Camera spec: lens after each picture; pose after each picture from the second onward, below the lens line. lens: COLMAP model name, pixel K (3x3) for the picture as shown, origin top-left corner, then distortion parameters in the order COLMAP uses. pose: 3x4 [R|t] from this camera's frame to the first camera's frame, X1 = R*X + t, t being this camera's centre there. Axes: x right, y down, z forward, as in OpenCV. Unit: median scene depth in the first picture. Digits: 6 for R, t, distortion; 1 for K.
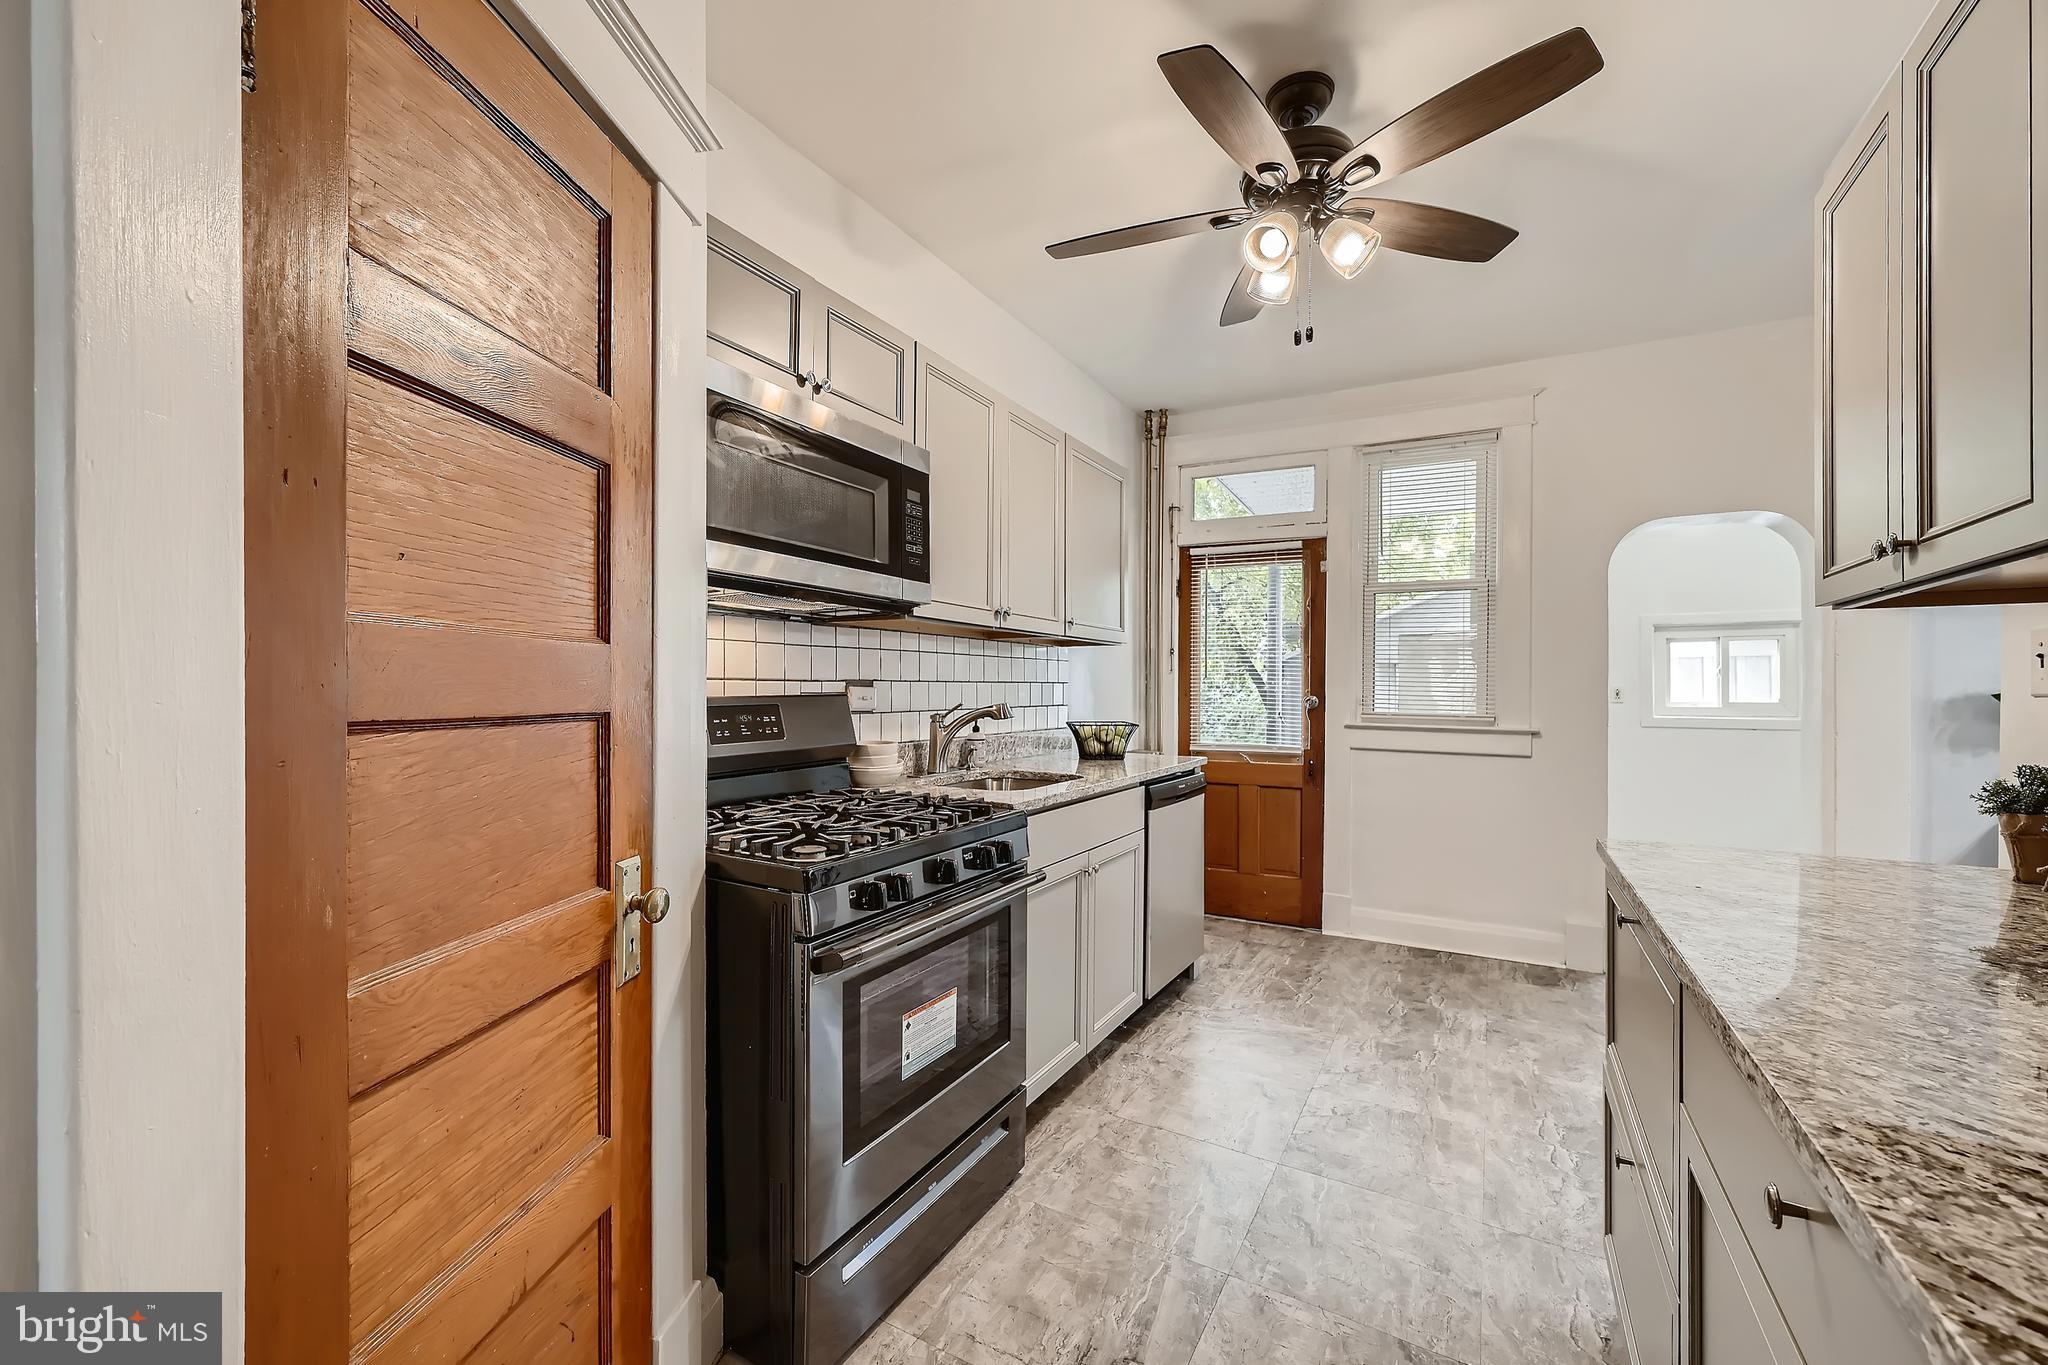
lens RADIAL K [[819.9, 0, 1016.5], [0, 819.9, 687.6], [0, 0, 1]] dist [0.001296, 0.000159]
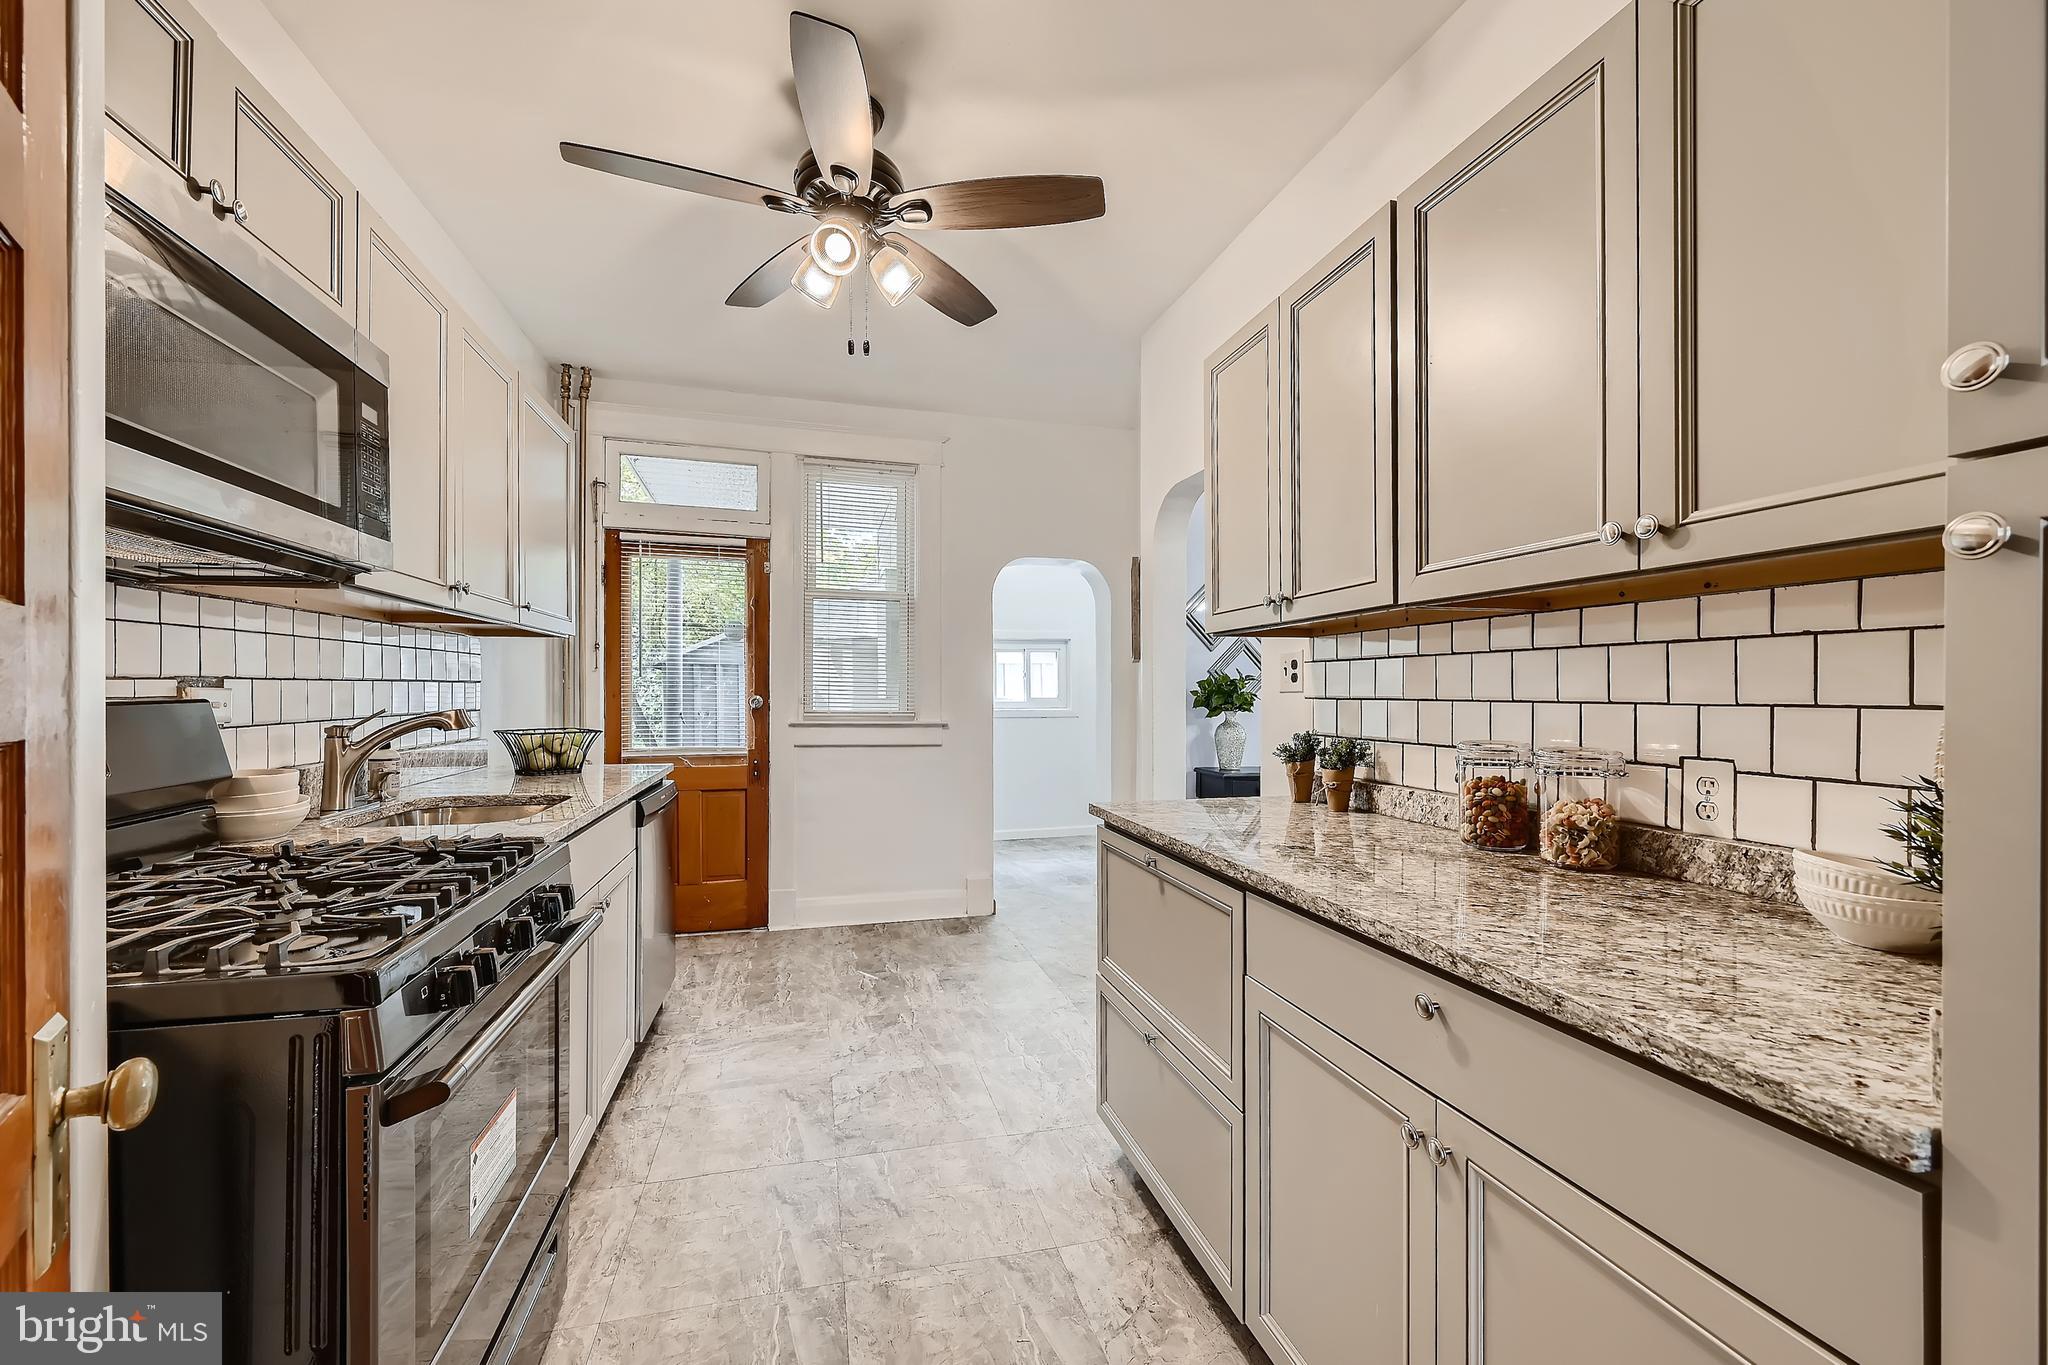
lens RADIAL K [[821.3, 0, 1028.4], [0, 821.3, 687.0], [0, 0, 1]] dist [-0.001129, -0.000045]
pose [[0.711683, -0.000779, 0.702500, -0.150940], [0.000504, 1.000000, 0.000598, -0.001092], [-0.702500, -0.000072, 0.711683, 0.076176]]
